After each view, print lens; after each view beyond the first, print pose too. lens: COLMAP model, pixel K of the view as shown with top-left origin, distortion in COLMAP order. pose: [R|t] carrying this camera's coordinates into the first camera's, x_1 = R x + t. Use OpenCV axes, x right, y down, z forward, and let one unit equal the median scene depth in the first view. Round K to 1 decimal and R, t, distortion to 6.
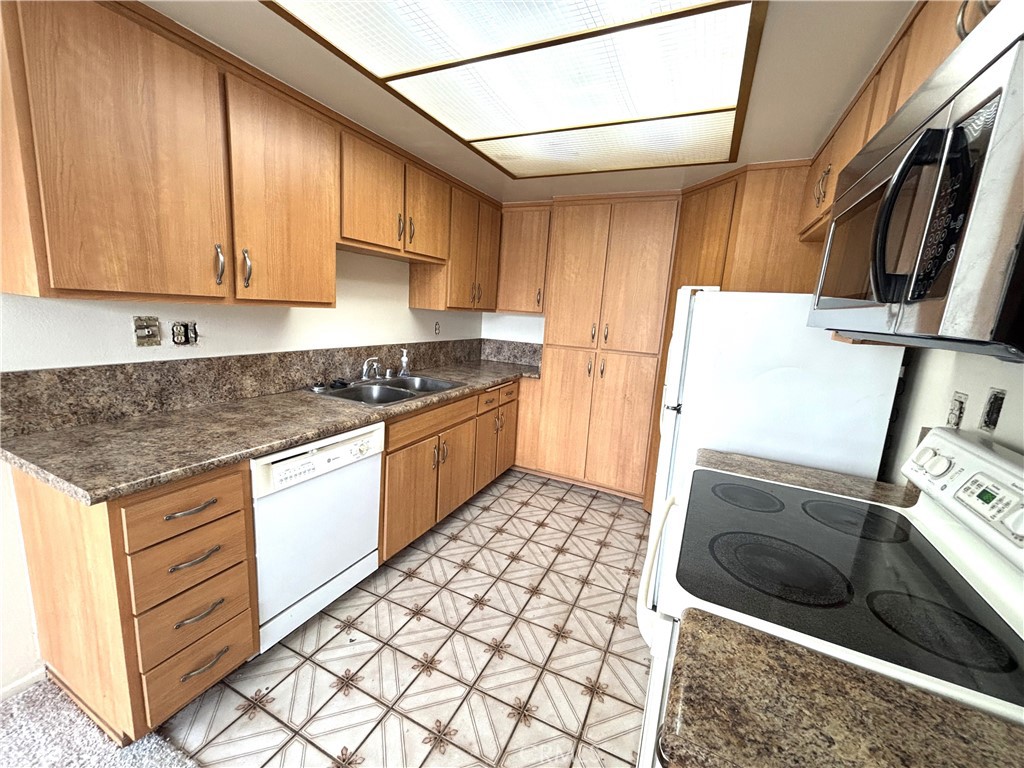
lens RADIAL K [[416.4, 0, 510.6], [0, 416.4, 383.2], [0, 0, 1]] dist [-0.004018, 0.000119]
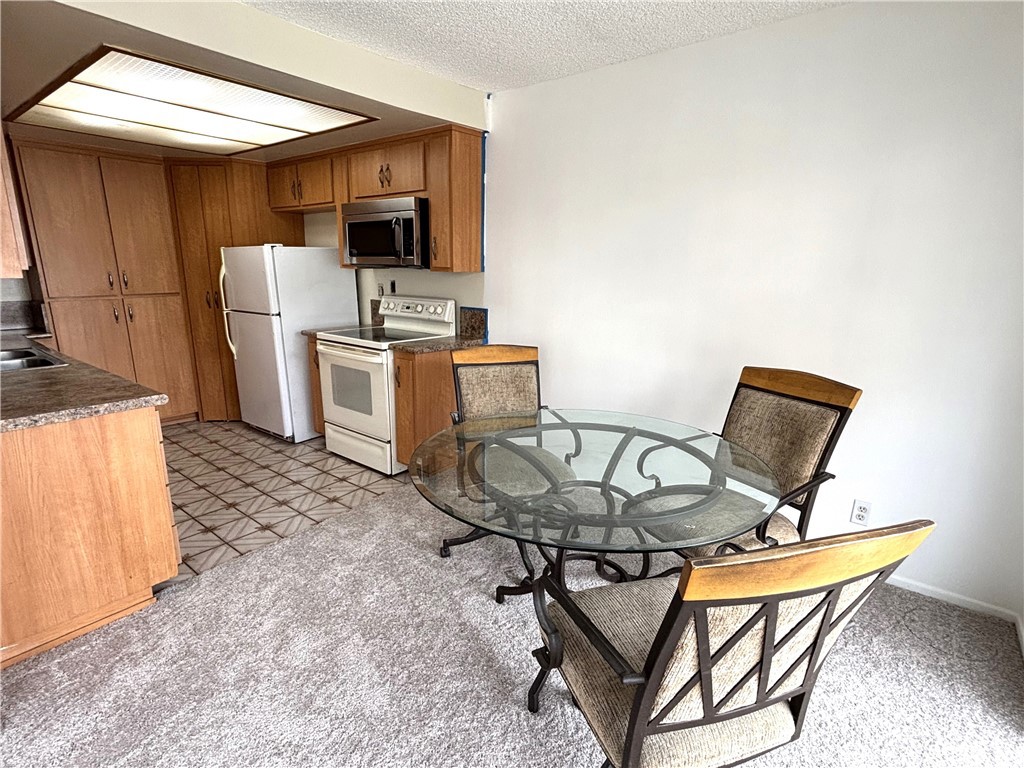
lens RADIAL K [[502.7, 0, 510.9], [0, 502.7, 381.4], [0, 0, 1]] dist [0.001022, -0.002978]
pose [[0.219993, -0.280470, 0.934312, -1.164743], [0.179350, 0.953079, 0.243874, -0.009642], [-0.958872, 0.113919, 0.259973, -0.371581]]
